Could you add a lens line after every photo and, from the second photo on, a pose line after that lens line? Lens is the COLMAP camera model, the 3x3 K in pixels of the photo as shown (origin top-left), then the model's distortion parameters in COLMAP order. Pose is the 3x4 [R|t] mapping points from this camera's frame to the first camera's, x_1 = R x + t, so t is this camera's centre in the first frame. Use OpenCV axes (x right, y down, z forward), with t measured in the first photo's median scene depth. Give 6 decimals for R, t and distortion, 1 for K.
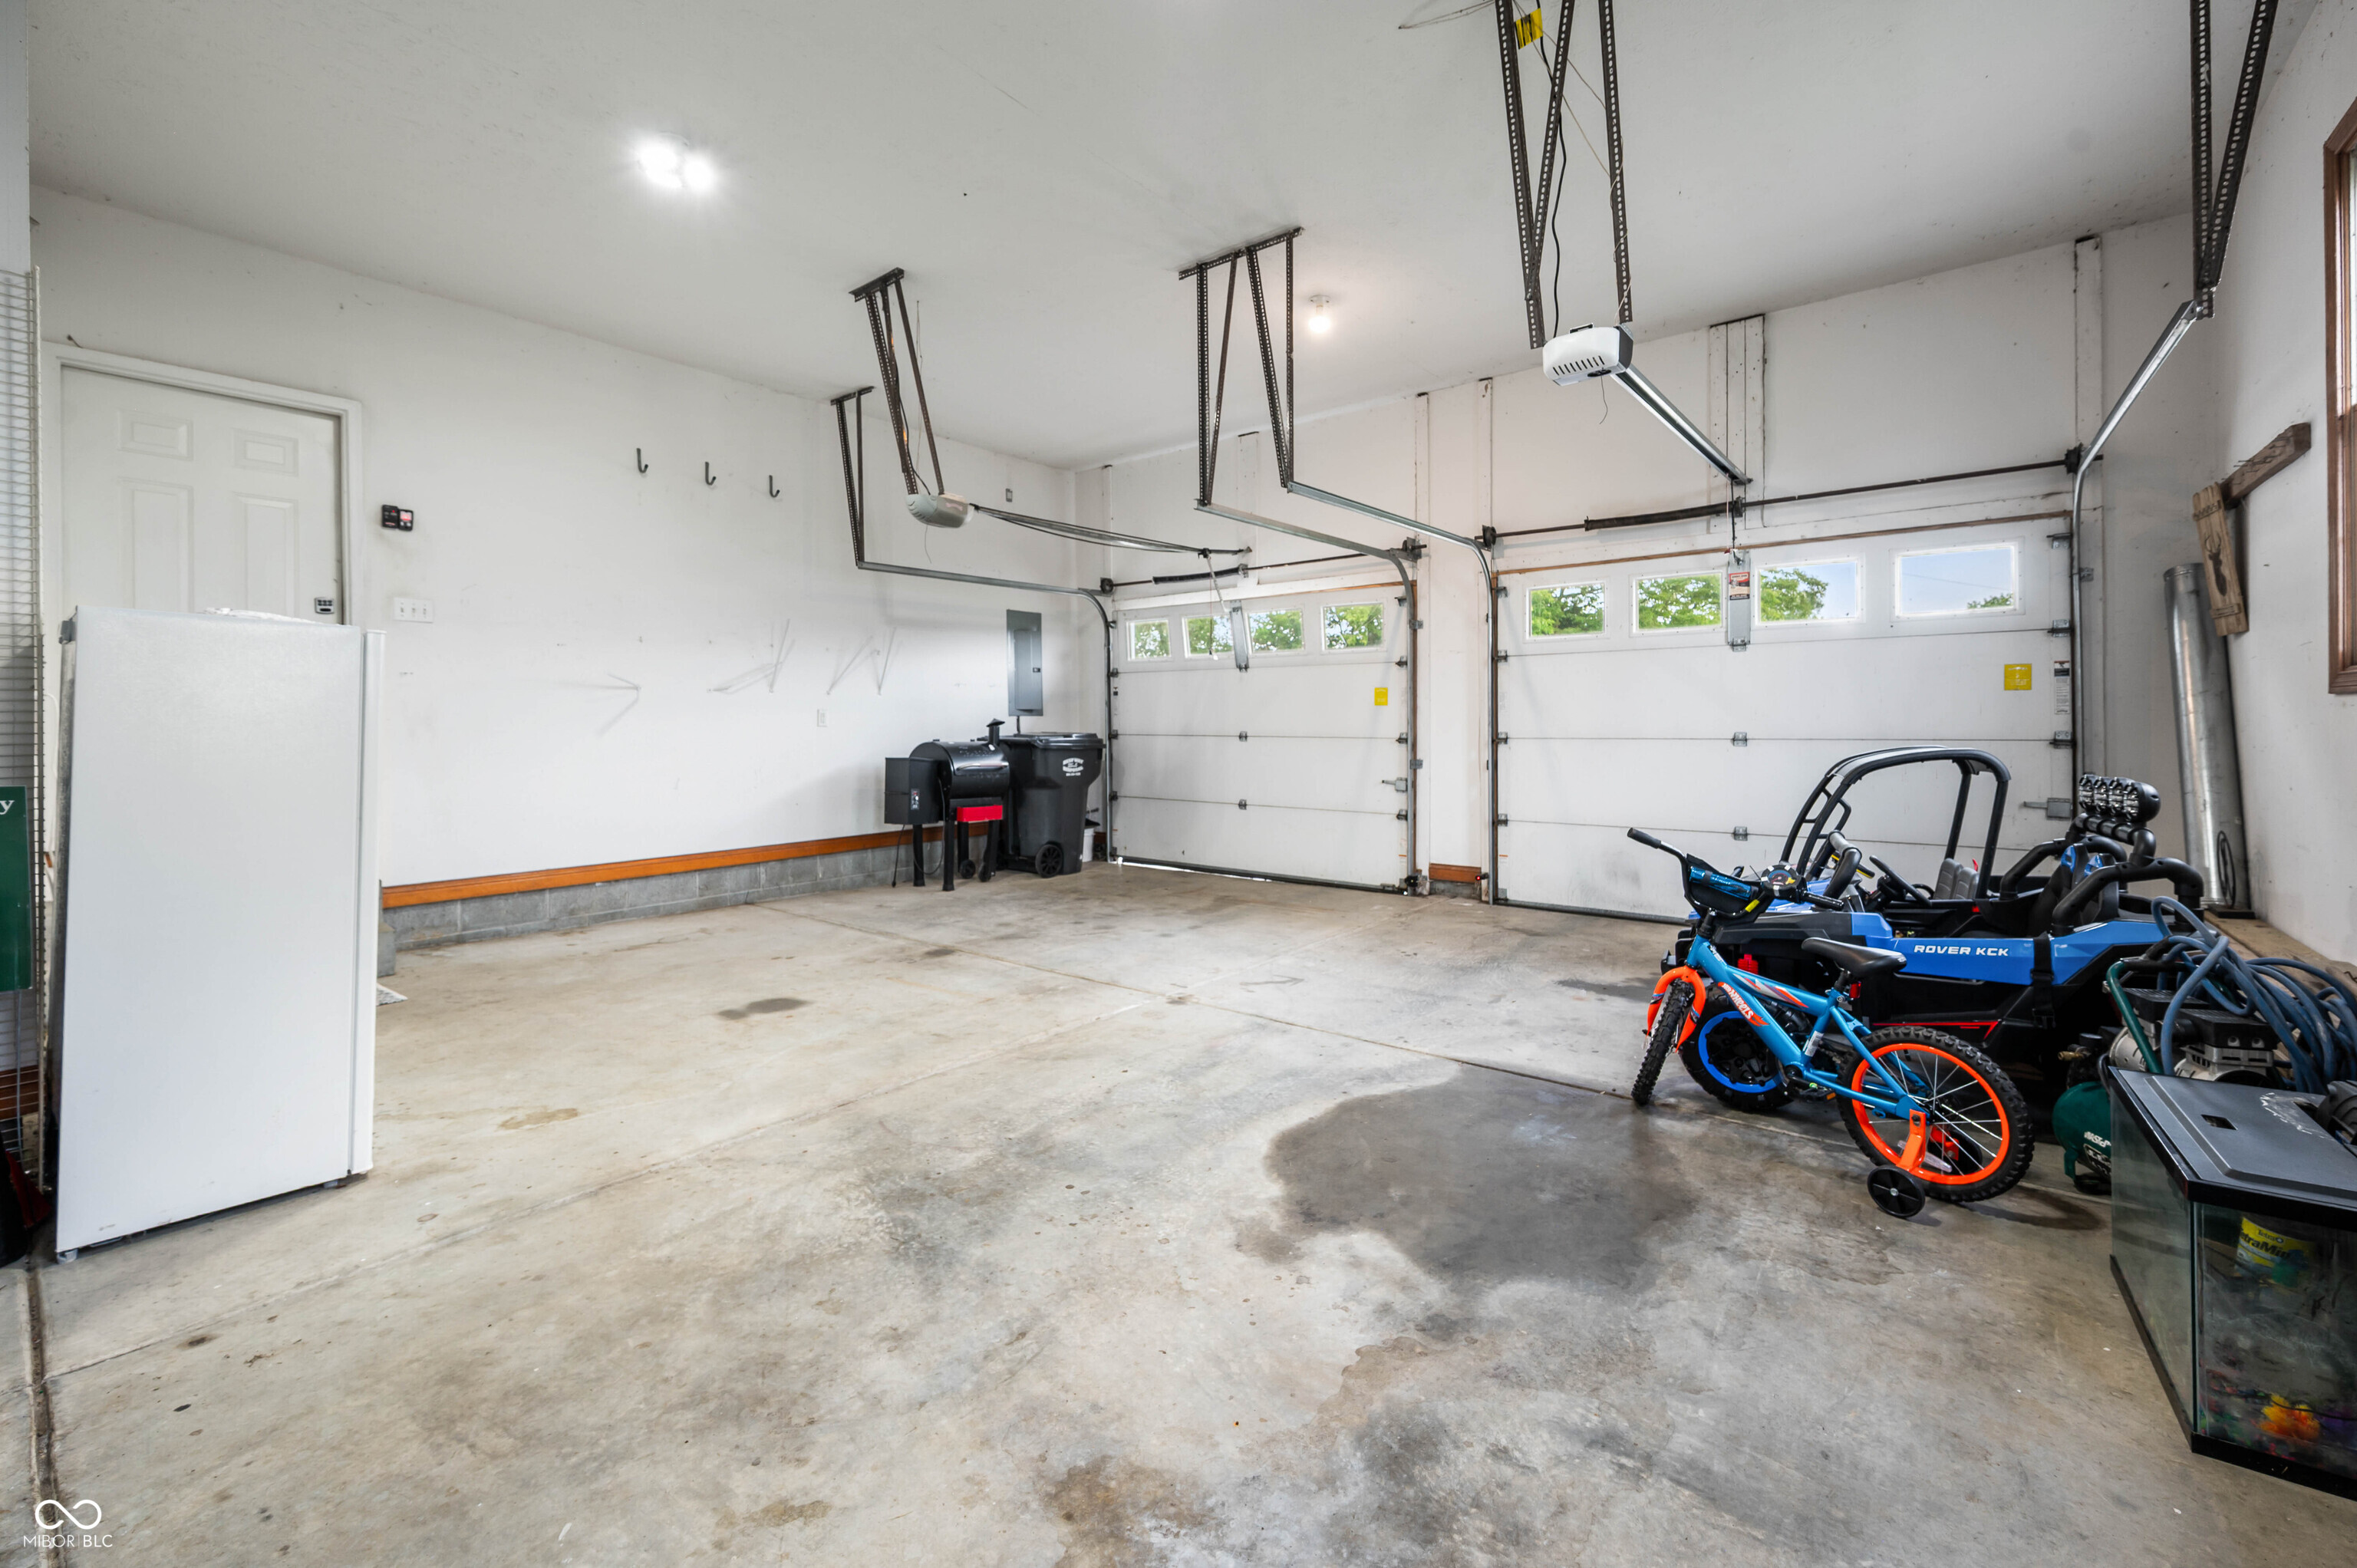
lens RADIAL K [[989.7, 0, 1176.1], [0, 989.7, 728.6], [0, 0, 1]] dist [0.000494, 0.000017]
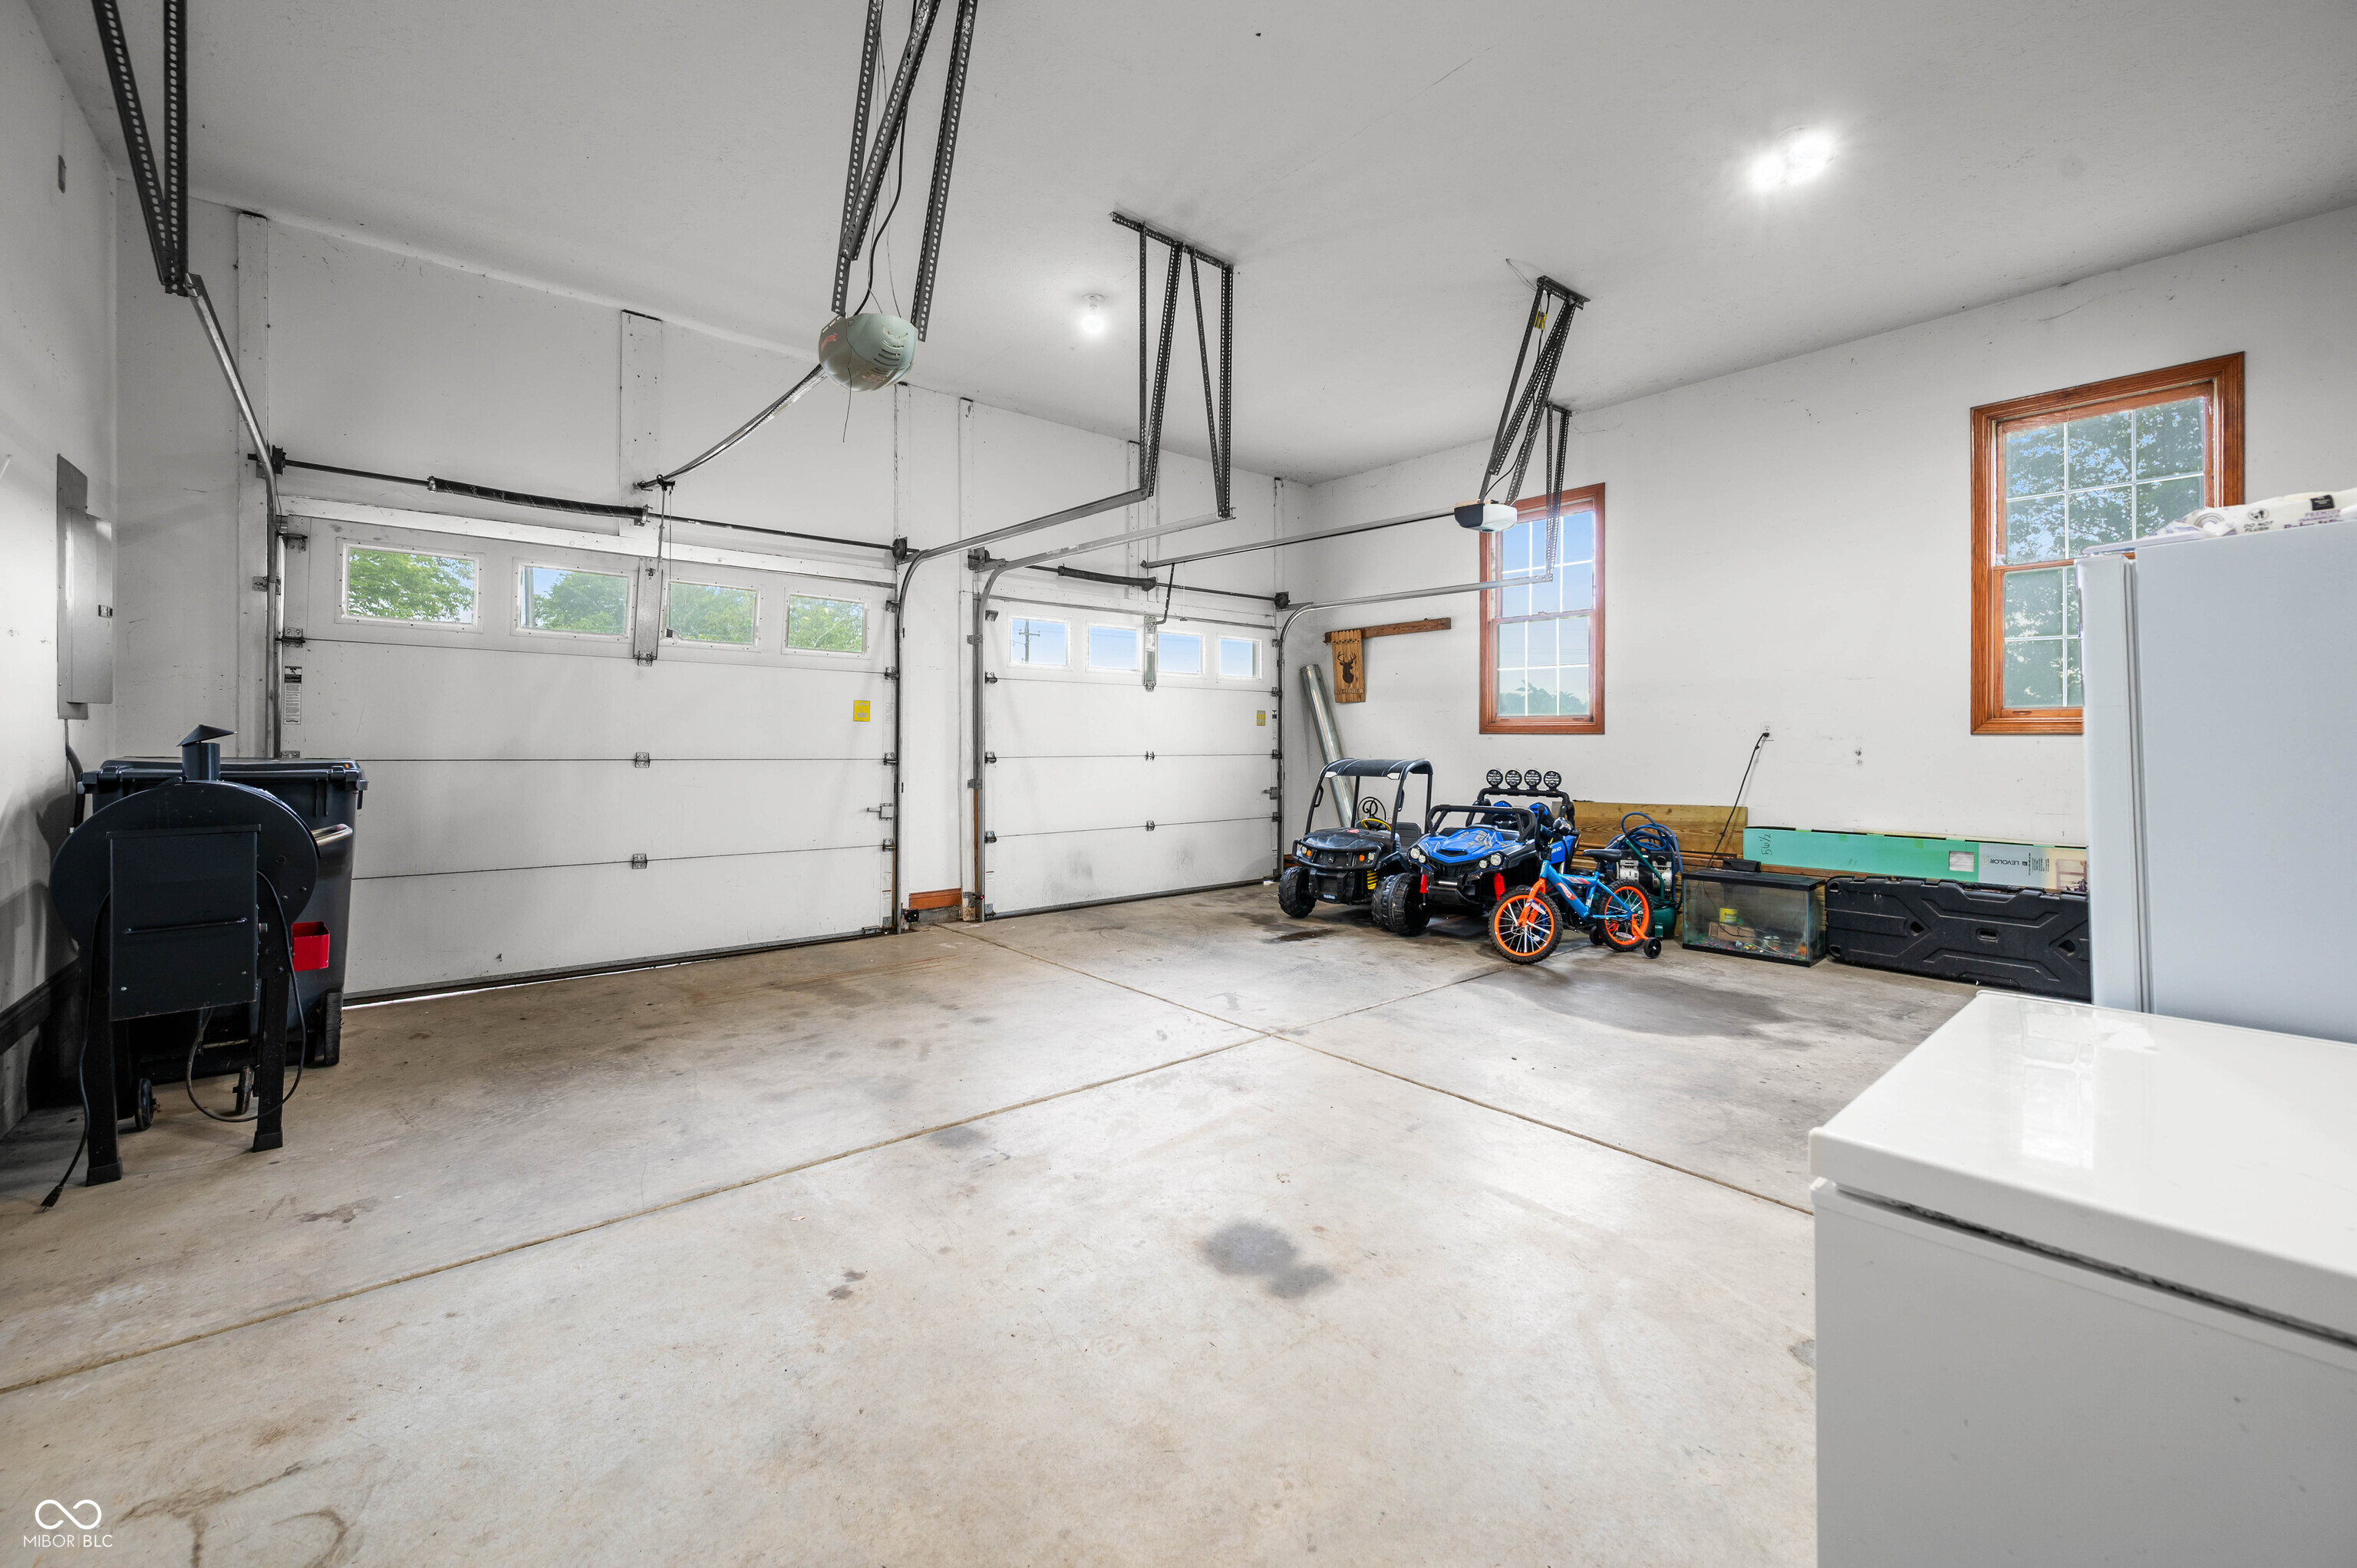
lens RADIAL K [[985.6, 0, 1175.3], [0, 985.6, 736.7], [0, 0, 1]] dist [-0.000930, -0.000117]
pose [[0.163031, 0.009331, 0.986577, -0.643599], [-0.000079, 0.999955, -0.009444, -0.002192], [-0.986621, 0.001462, 0.163024, 0.637197]]
